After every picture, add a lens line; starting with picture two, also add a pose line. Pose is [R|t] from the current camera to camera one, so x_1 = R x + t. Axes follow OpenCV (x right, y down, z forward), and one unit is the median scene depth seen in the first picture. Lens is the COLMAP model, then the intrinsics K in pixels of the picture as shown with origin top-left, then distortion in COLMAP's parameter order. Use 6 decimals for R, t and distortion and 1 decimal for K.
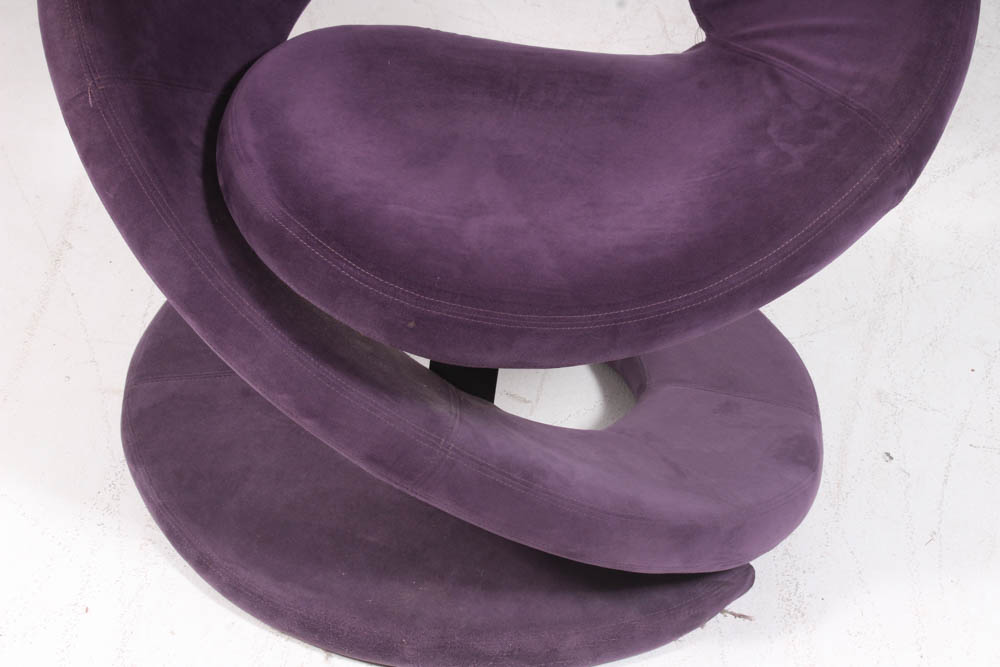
lens RADIAL K [[2030.6, 0, 500.0], [0, 2030.6, 326.1], [0, 0, 1]] dist [0.041205, 0.000000]
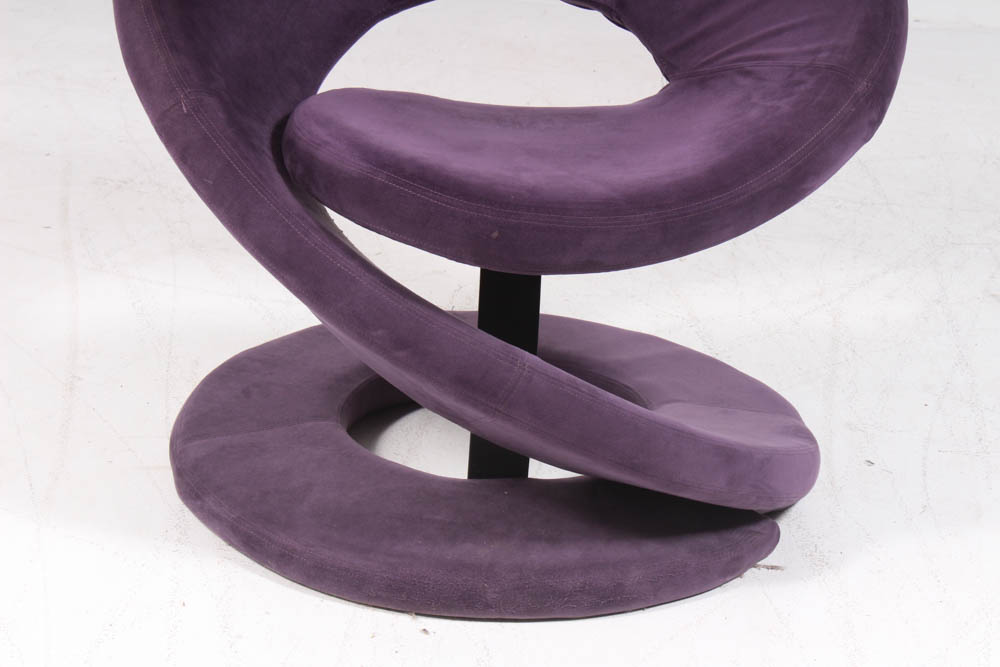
lens RADIAL K [[2348.0, 0, 490.4], [0, 2348.0, 333.4], [0, 0, 1]] dist [0.084752, 0.000000]
pose [[0.988654, -0.085918, 0.123215, -0.202410], [0.114688, 0.961482, -0.249798, 0.364339], [-0.097007, 0.261095, 0.960426, -0.272115]]
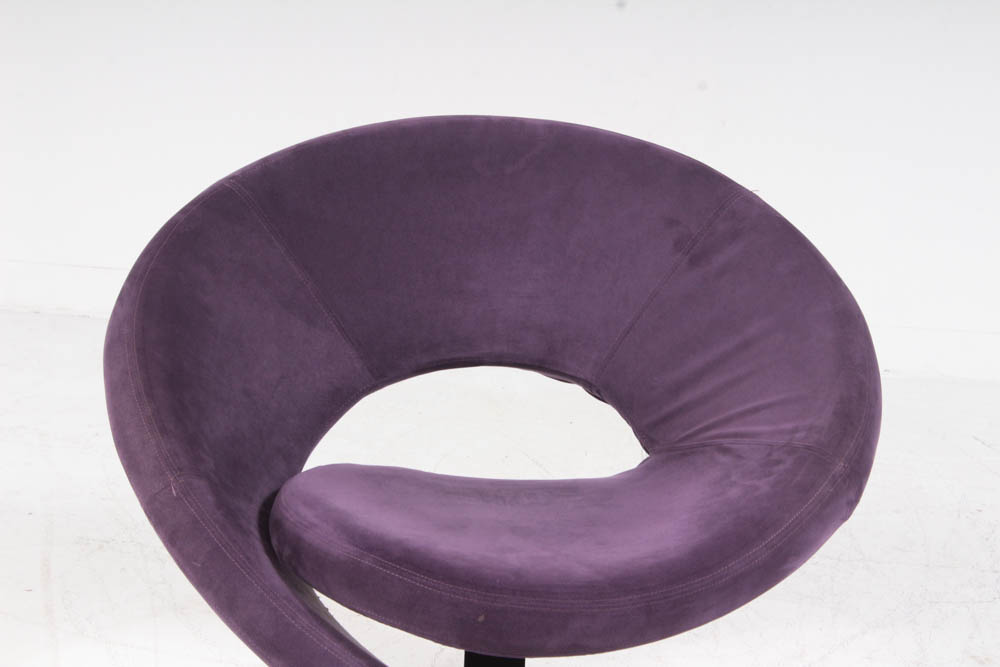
lens RADIAL K [[2348.0, 0, 486.7], [0, 2348.0, 346.2], [0, 0, 1]] dist [0.084752, 0.000000]
pose [[0.986915, -0.072081, 0.144234, -0.210138], [0.121292, 0.921268, -0.369532, 0.333774], [-0.106241, 0.382191, 0.917956, -0.301267]]
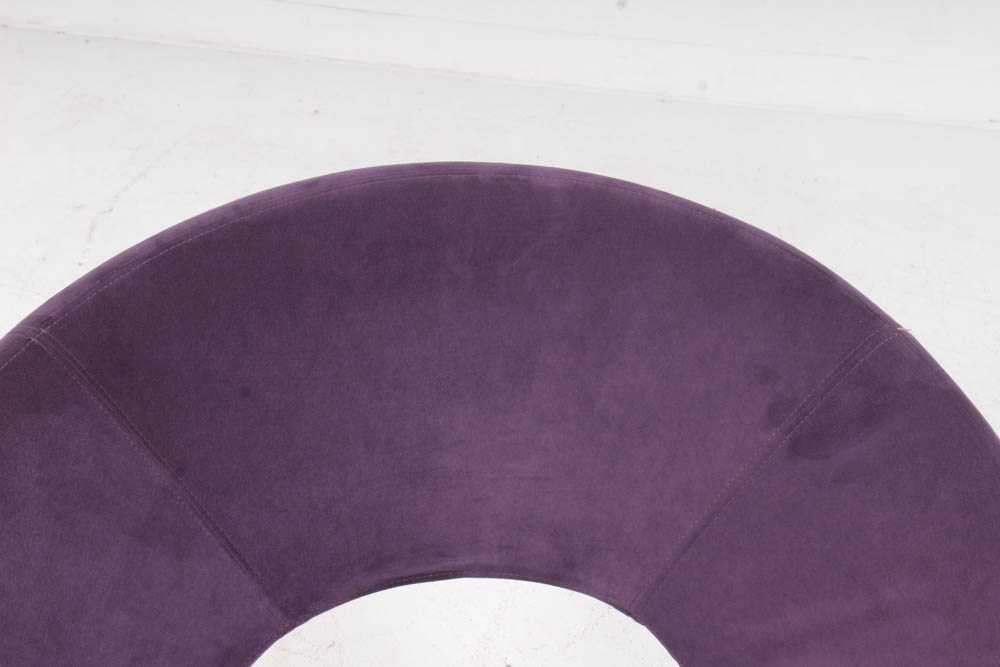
lens RADIAL K [[1969.0, 0, 497.1], [0, 1969.0, 332.8], [0, 0, 1]] dist [0.015525, 0.000000]
pose [[0.990933, -0.102654, 0.086687, -0.034026], [0.109949, 0.990378, -0.084039, -0.268846], [-0.077226, 0.092808, 0.992685, 0.295287]]
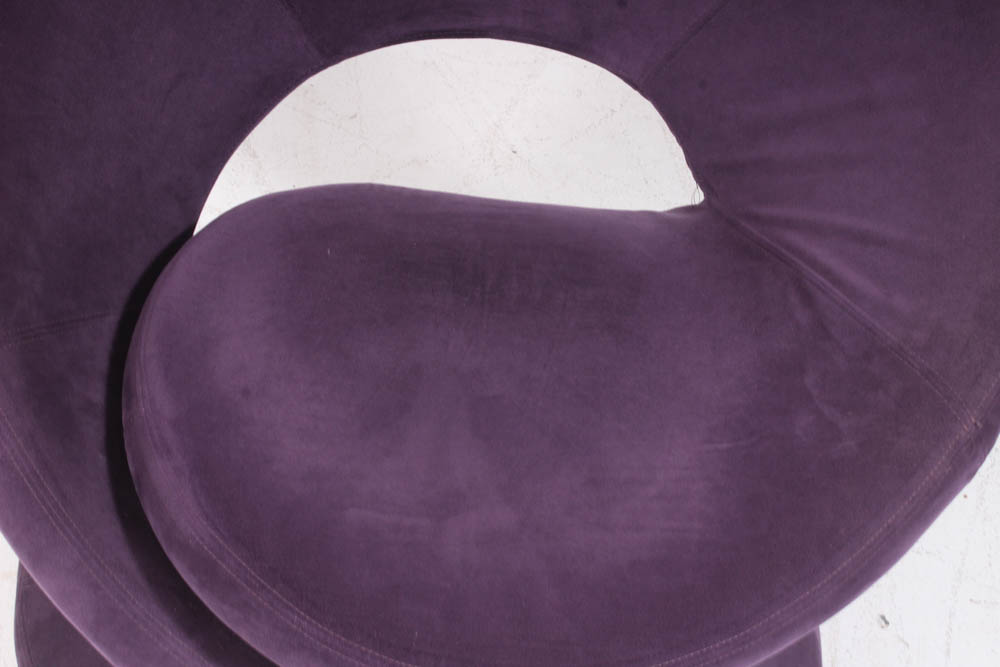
lens RADIAL K [[1849.9, 0, 499.6], [0, 1849.9, 338.3], [0, 0, 1]] dist [0.014290, 0.000000]
pose [[0.997190, -0.016058, 0.073173, -0.045248], [0.005334, 0.989497, 0.144457, -0.223543], [-0.074724, -0.143661, 0.986802, 0.280398]]
